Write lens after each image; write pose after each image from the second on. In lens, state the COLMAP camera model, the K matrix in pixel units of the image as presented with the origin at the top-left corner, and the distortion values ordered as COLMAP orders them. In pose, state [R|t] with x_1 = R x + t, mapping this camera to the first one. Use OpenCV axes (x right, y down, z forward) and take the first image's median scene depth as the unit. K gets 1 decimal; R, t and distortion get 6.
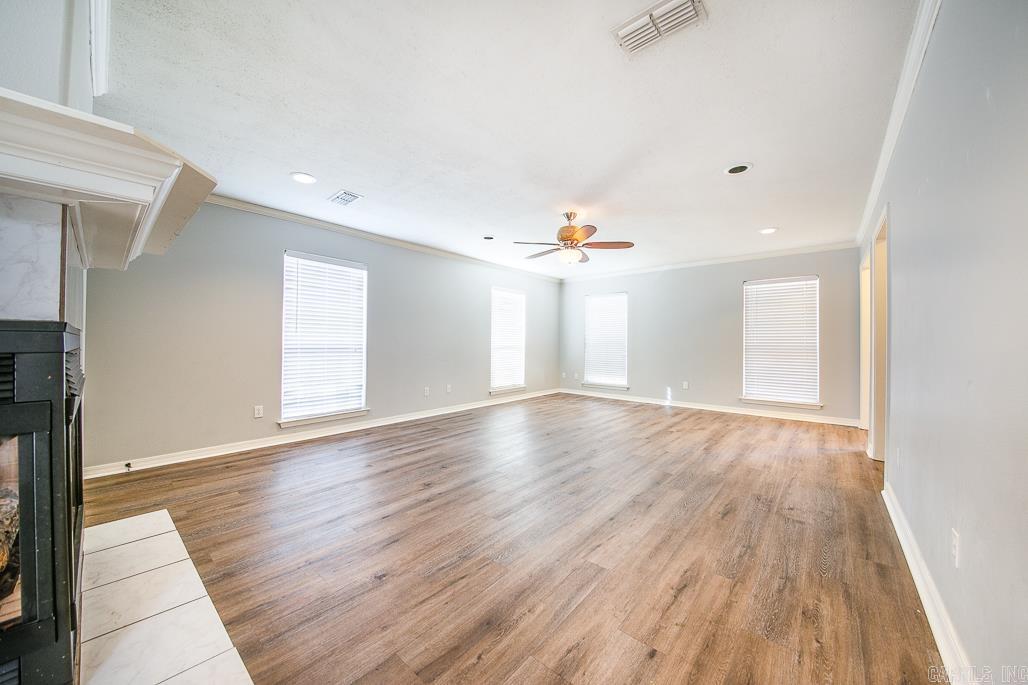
lens RADIAL K [[366.2, 0, 511.1], [0, 366.2, 337.6], [0, 0, 1]] dist [0.000442, -0.007071]
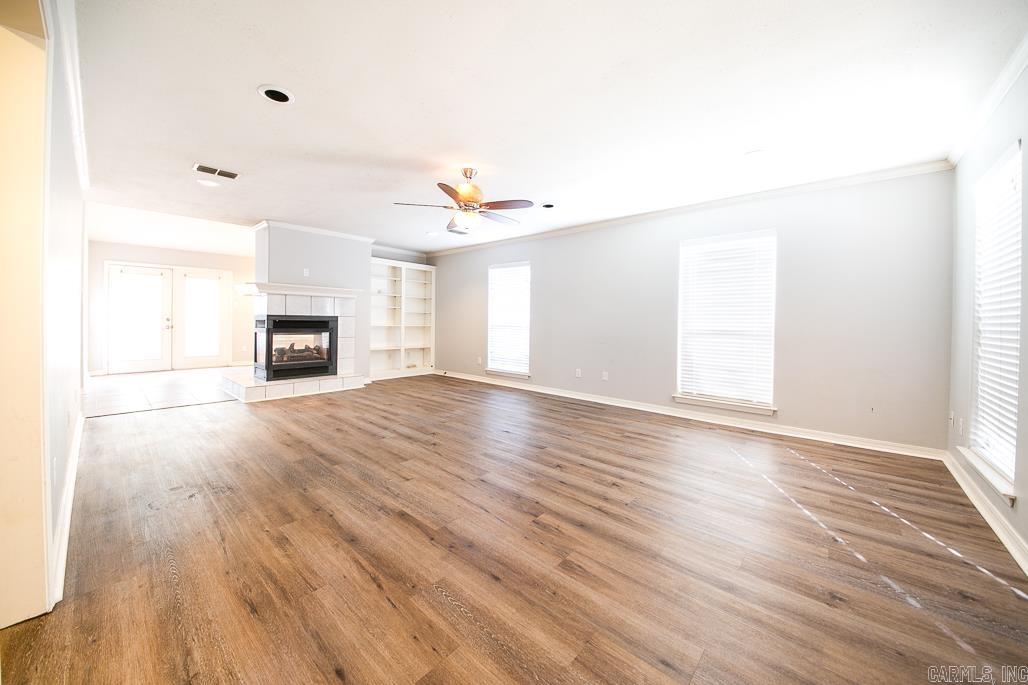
lens RADIAL K [[369.3, 0, 512.5], [0, 369.3, 324.2], [0, 0, 1]] dist [-0.000094, -0.000051]
pose [[-0.009450, 0.007644, -0.999926, 1.069203], [0.001128, 0.999970, 0.007634, 0.011173], [0.999955, -0.001056, -0.009459, 1.148669]]
